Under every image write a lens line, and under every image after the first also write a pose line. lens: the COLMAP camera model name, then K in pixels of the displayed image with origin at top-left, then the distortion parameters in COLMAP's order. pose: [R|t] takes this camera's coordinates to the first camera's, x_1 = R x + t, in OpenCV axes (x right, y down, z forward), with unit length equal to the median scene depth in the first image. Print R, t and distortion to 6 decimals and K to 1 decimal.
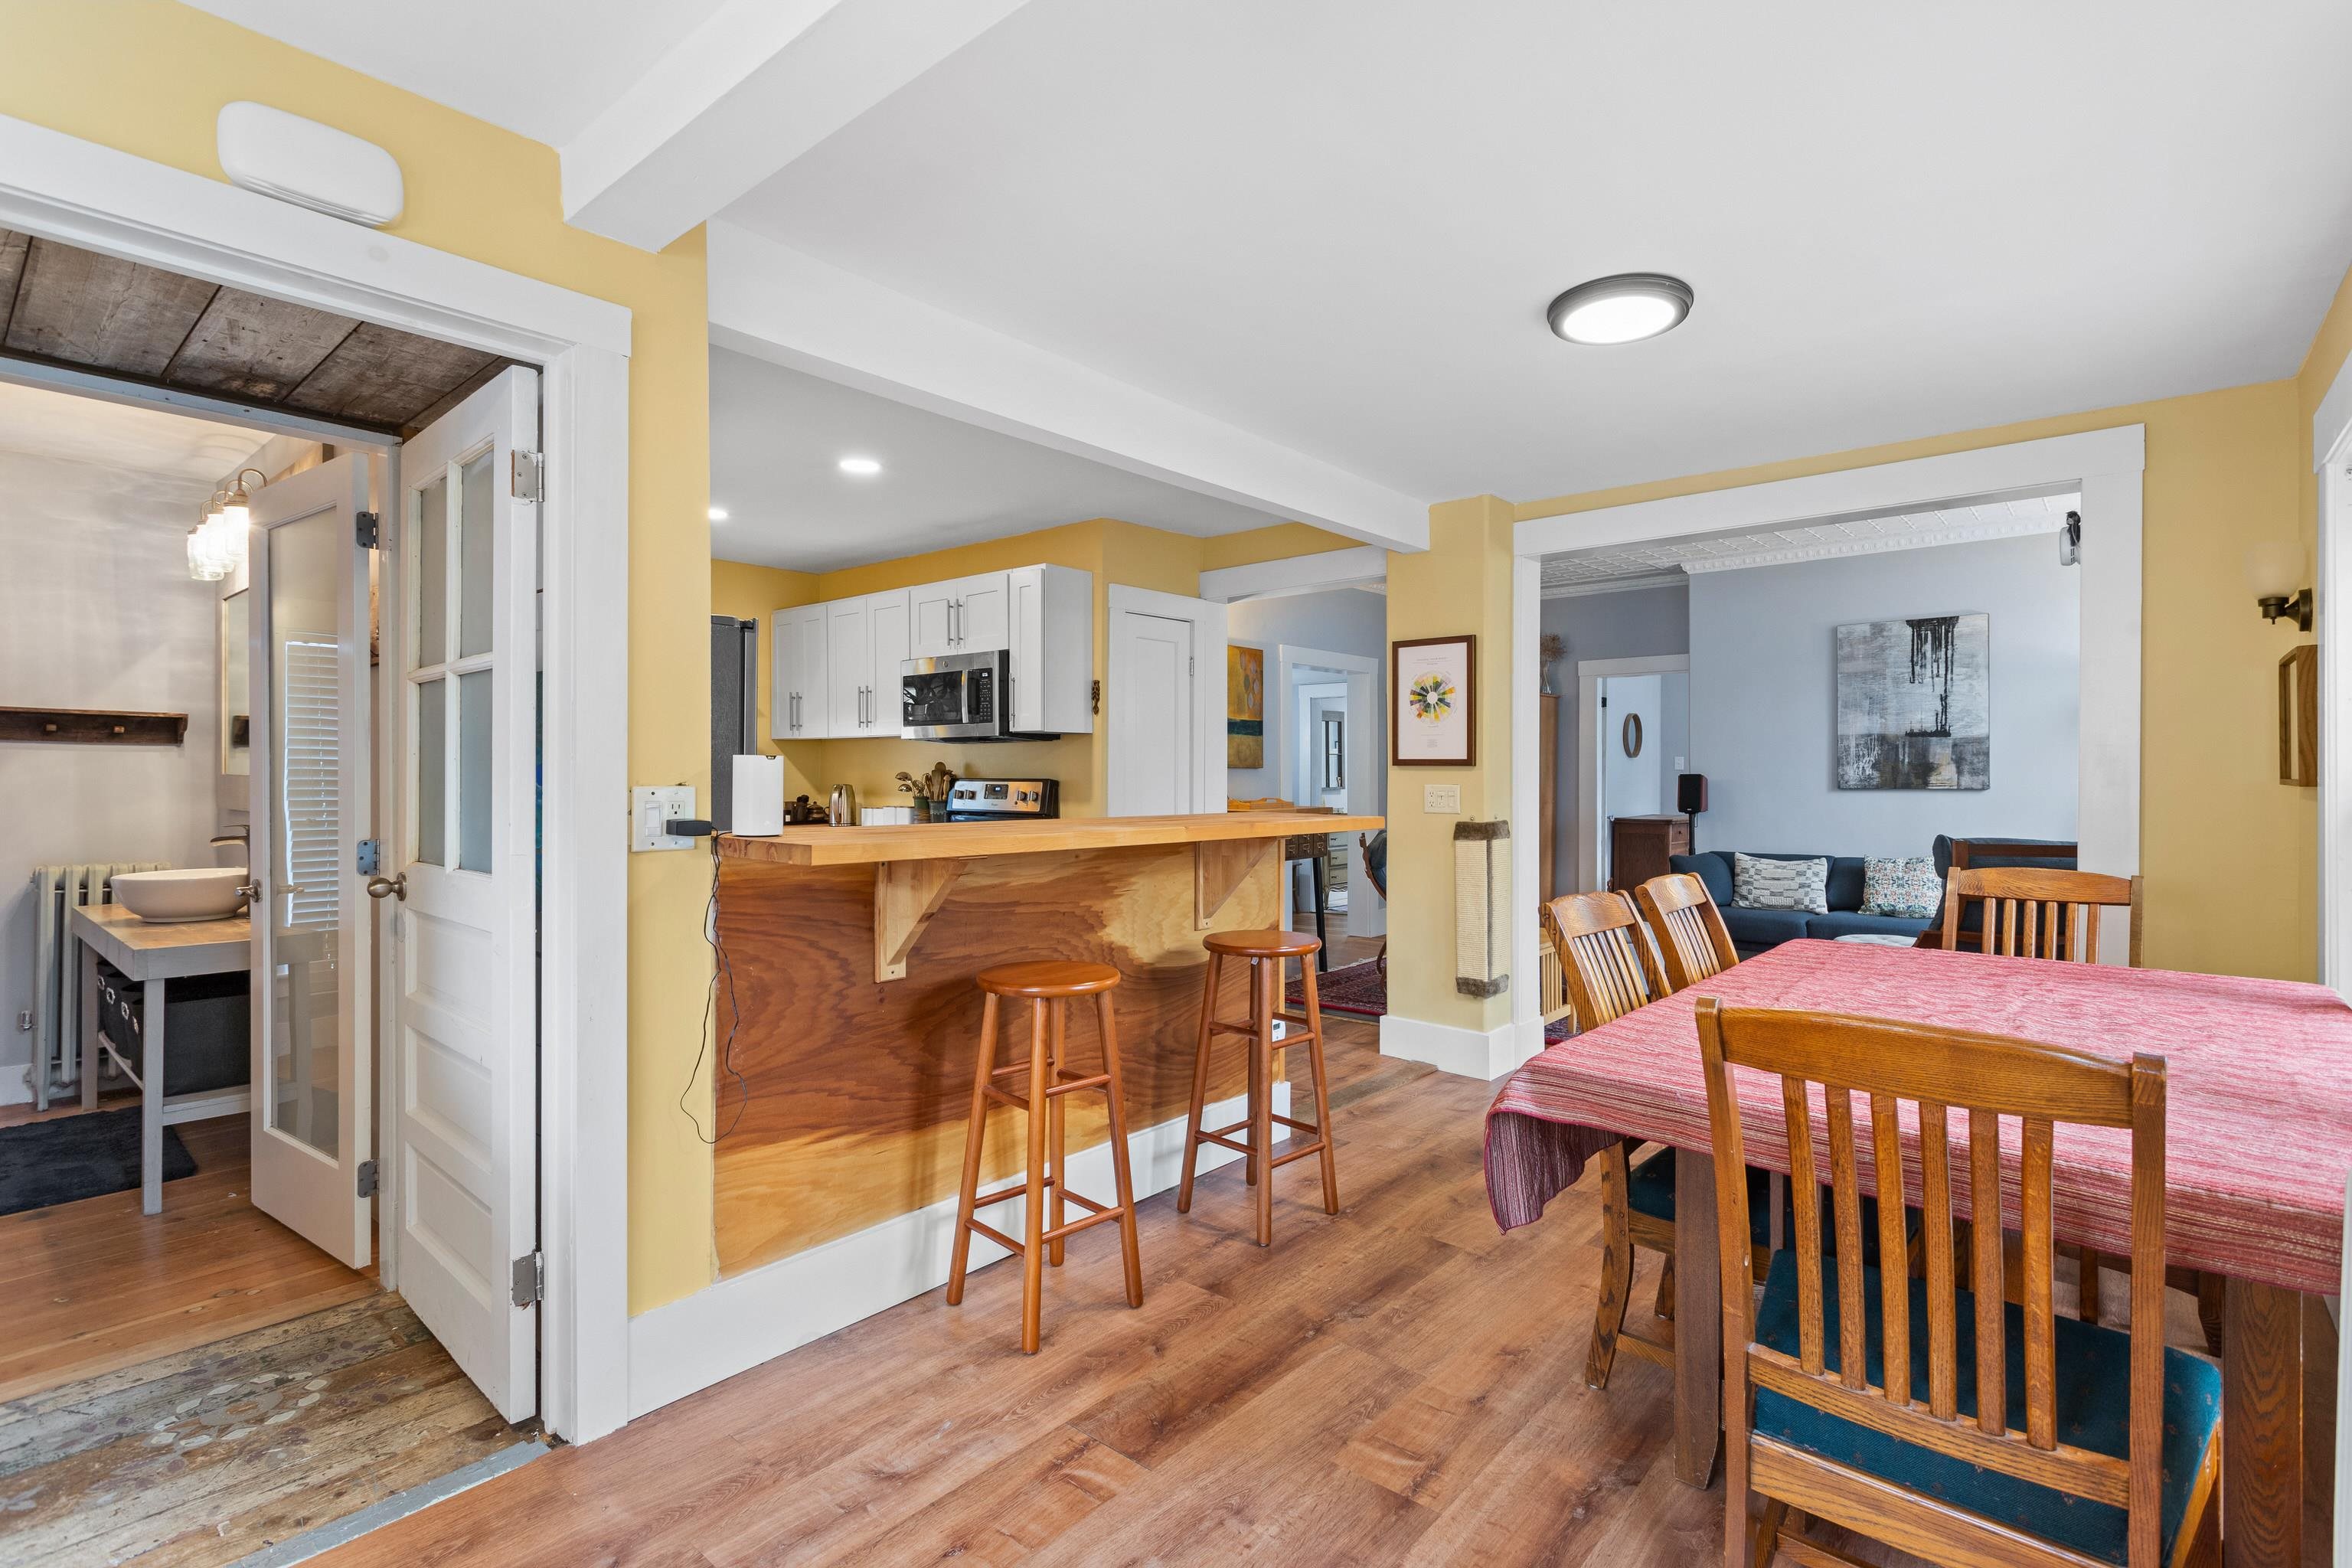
lens RADIAL K [[1115.7, 0, 1174.7], [0, 1115.7, 778.5], [0, 0, 1]] dist [0.001494, 0.000456]
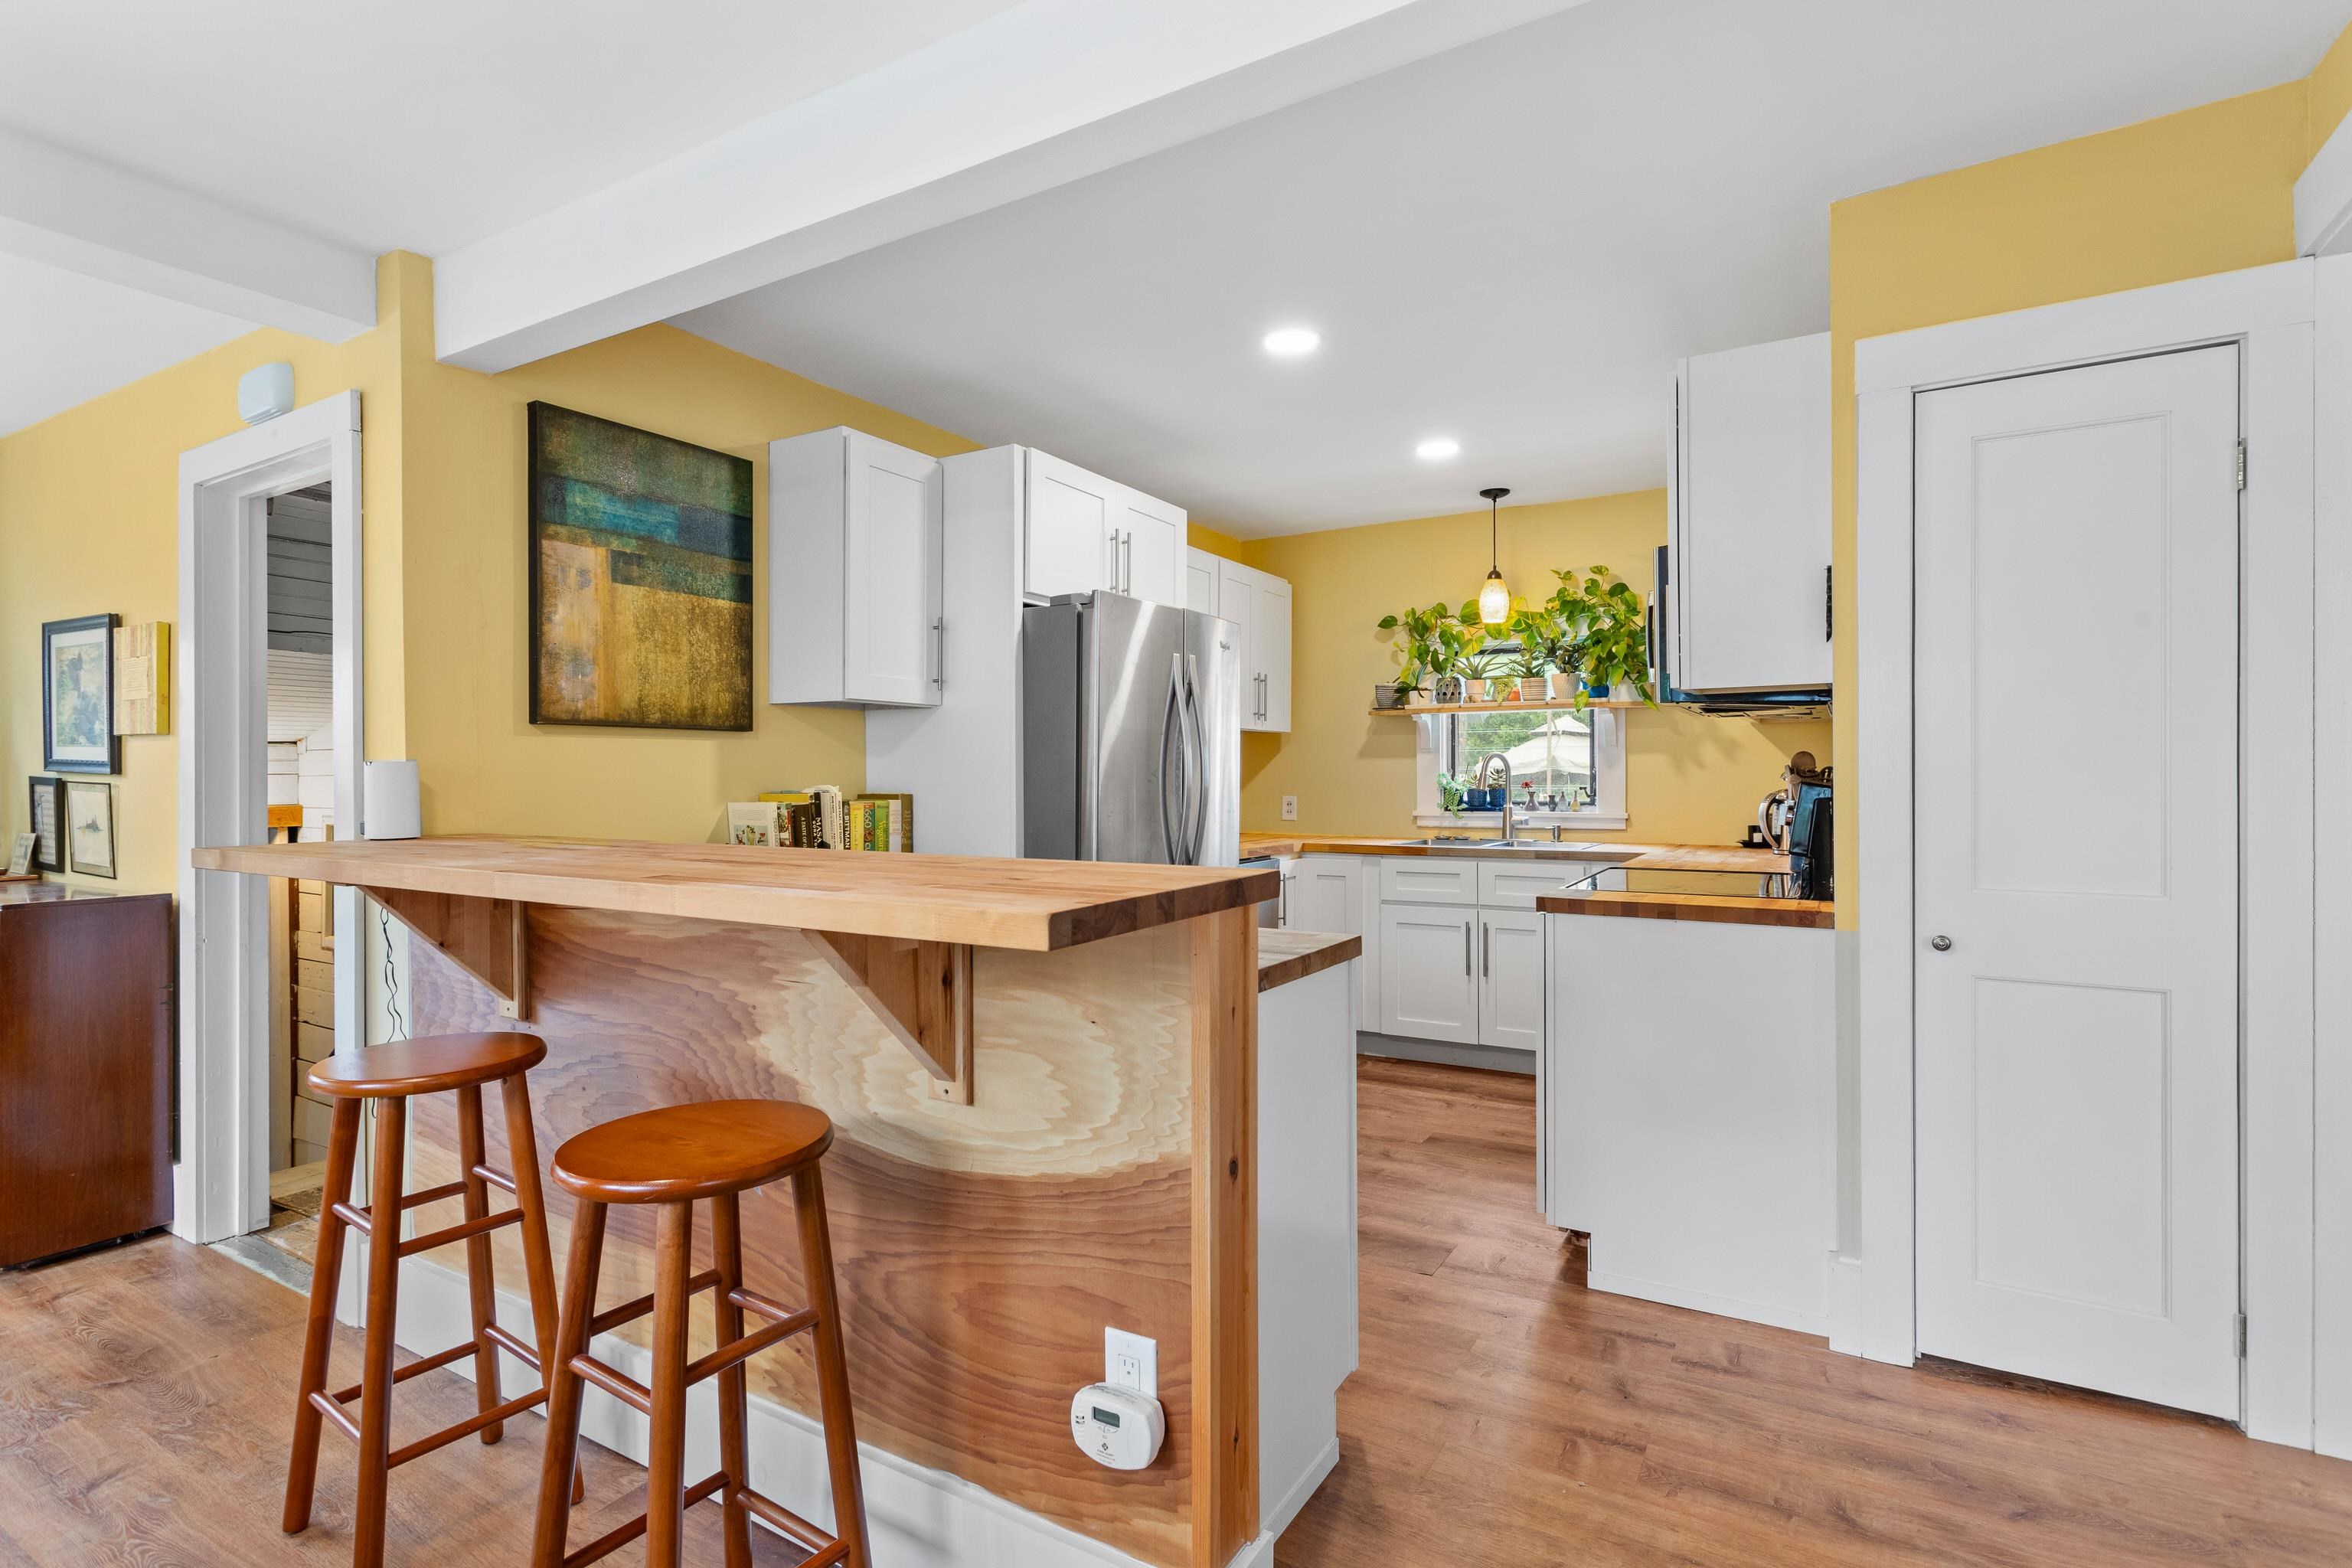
lens RADIAL K [[1119.7, 0, 1176.1], [0, 1119.7, 777.7], [0, 0, 1]] dist [0.001105, 0.001920]
pose [[0.174356, 0.000495, -0.984682, 0.351578], [-0.000009, 1.000000, 0.000501, -0.002396], [0.984683, -0.000079, 0.174356, 0.693736]]
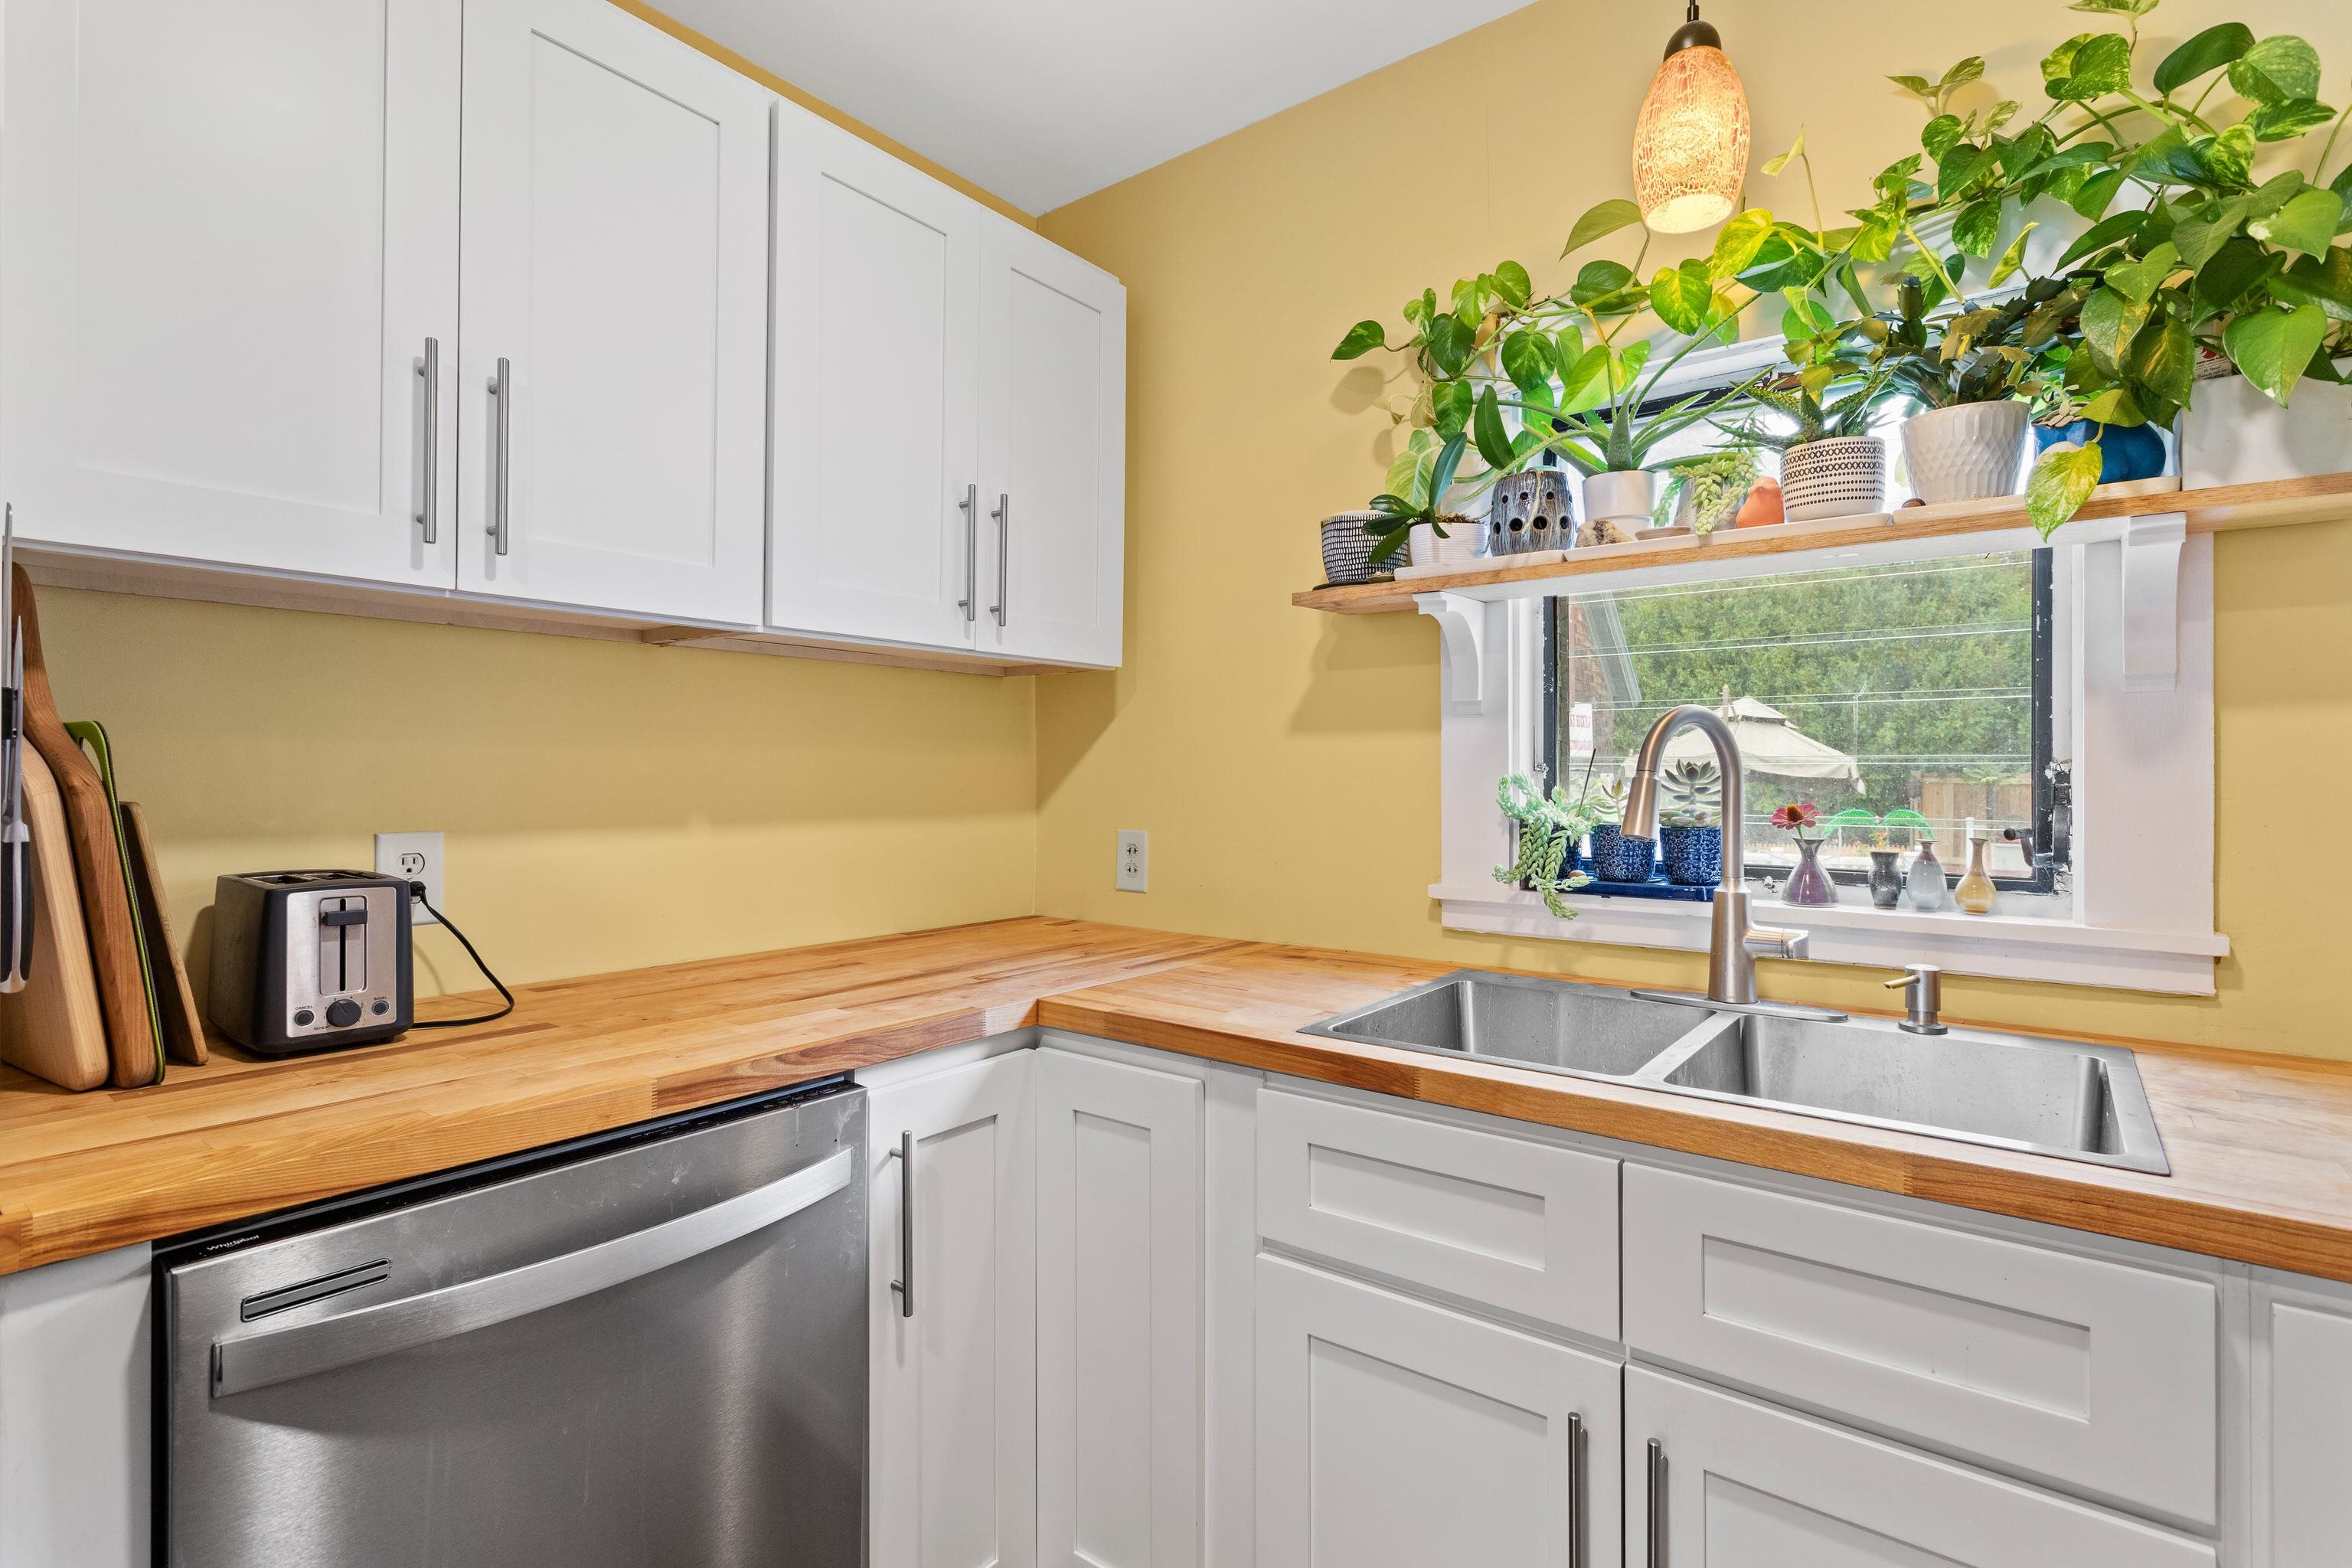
lens RADIAL K [[1113.9, 0, 1181.4], [0, 1113.9, 772.0], [0, 0, 1]] dist [-0.000009, 0.001474]
pose [[0.059985, -0.002143, -0.998197, -0.300503], [-0.003976, 0.999989, -0.002386, -0.006081], [0.998191, 0.004112, 0.059976, 0.999295]]
